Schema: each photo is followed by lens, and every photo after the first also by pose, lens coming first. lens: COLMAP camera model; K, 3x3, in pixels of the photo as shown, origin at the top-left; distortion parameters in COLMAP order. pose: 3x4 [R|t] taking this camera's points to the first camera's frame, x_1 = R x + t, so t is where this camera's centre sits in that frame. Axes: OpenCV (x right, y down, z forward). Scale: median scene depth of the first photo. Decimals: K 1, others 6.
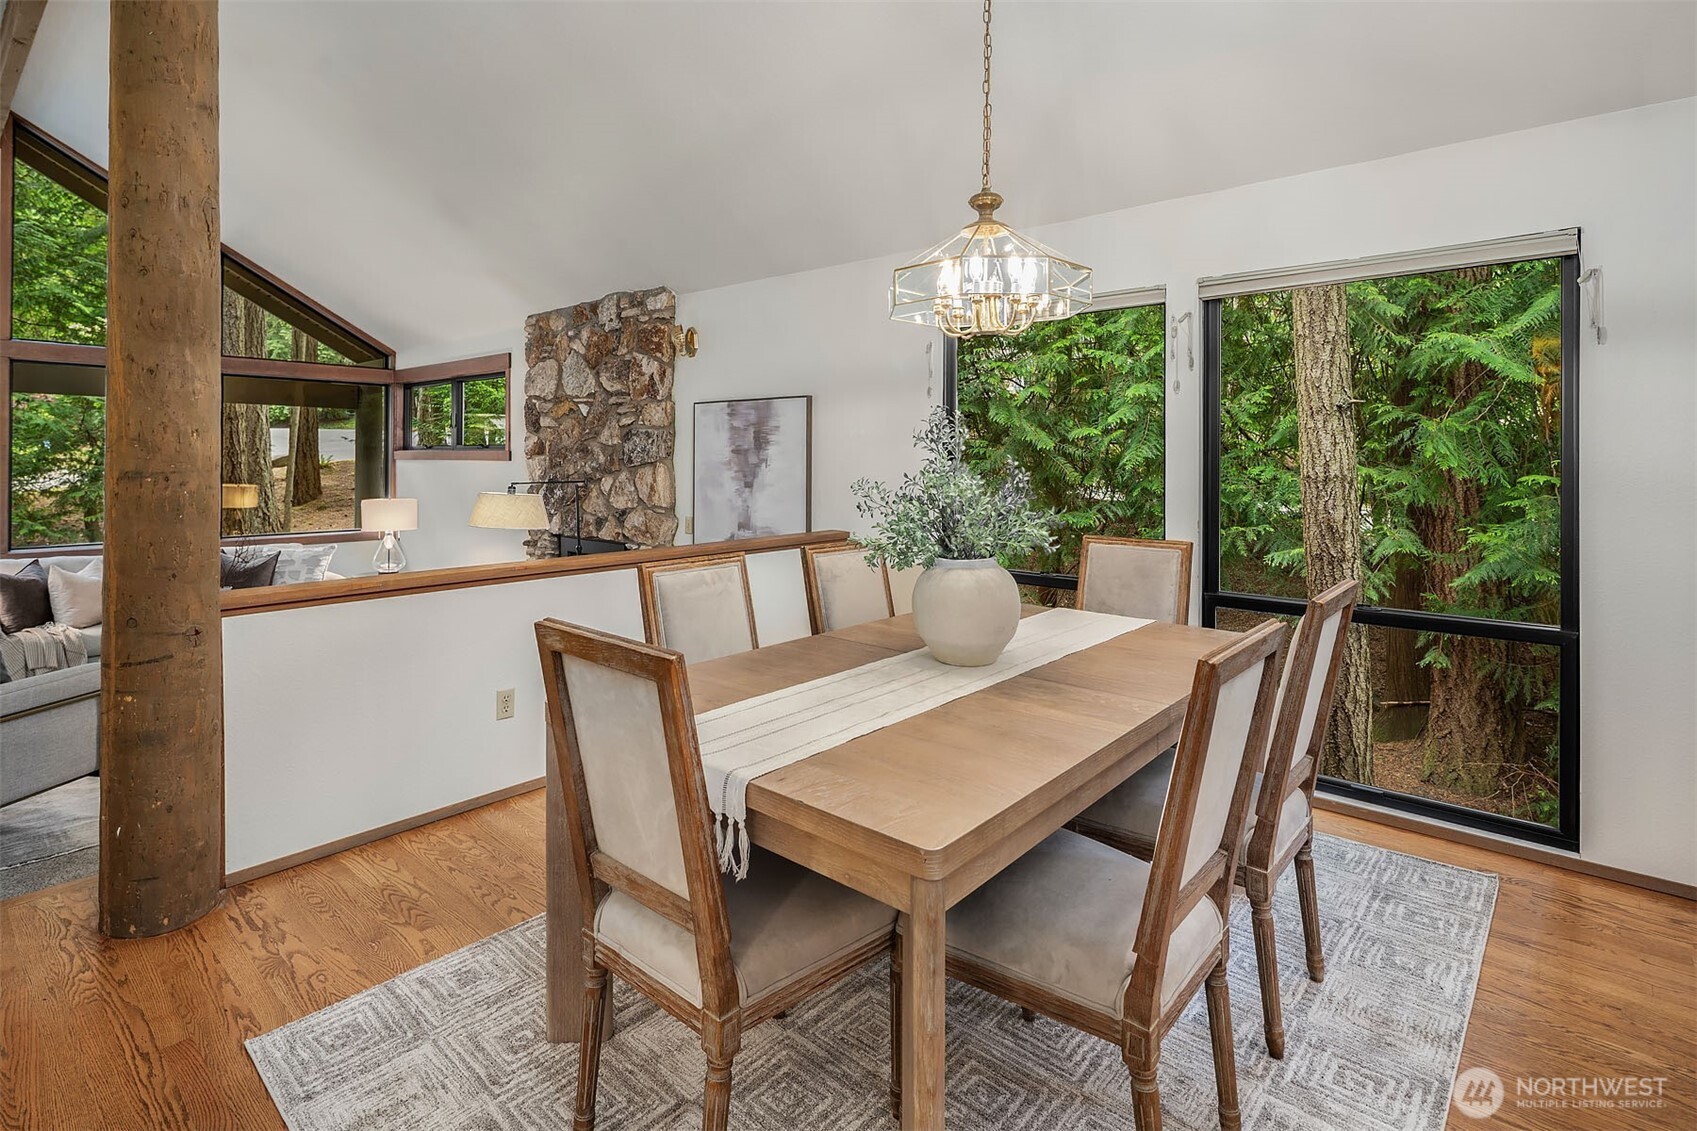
lens RADIAL K [[832.4, 0, 839.5], [0, 832.4, 454.1], [0, 0, 1]] dist [0.001875, -0.000468]
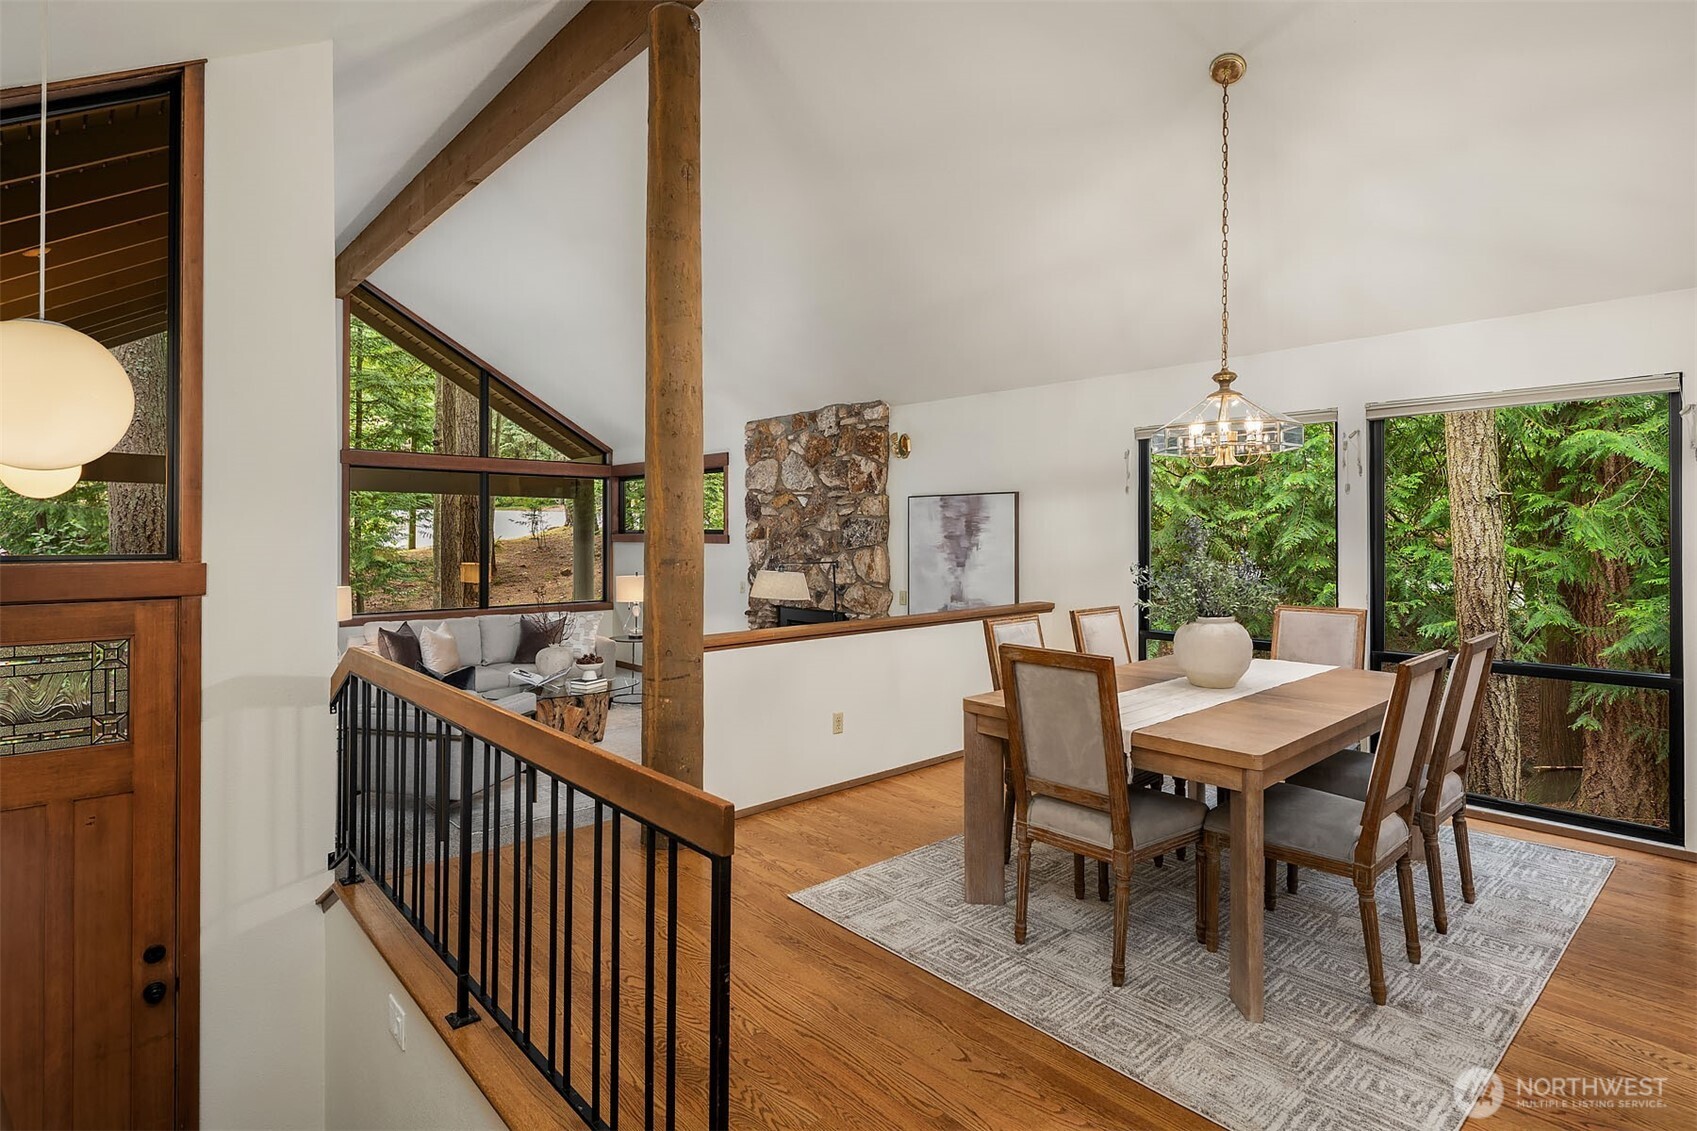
lens RADIAL K [[856.7, 0, 823.3], [0, 856.7, 527.0], [0, 0, 1]] dist [-0.000232, -0.000779]
pose [[0.992163, -0.005437, -0.124830, -0.149062], [0.005104, 0.999983, -0.002987, -0.015073], [0.124844, 0.002327, 0.992174, -0.261393]]
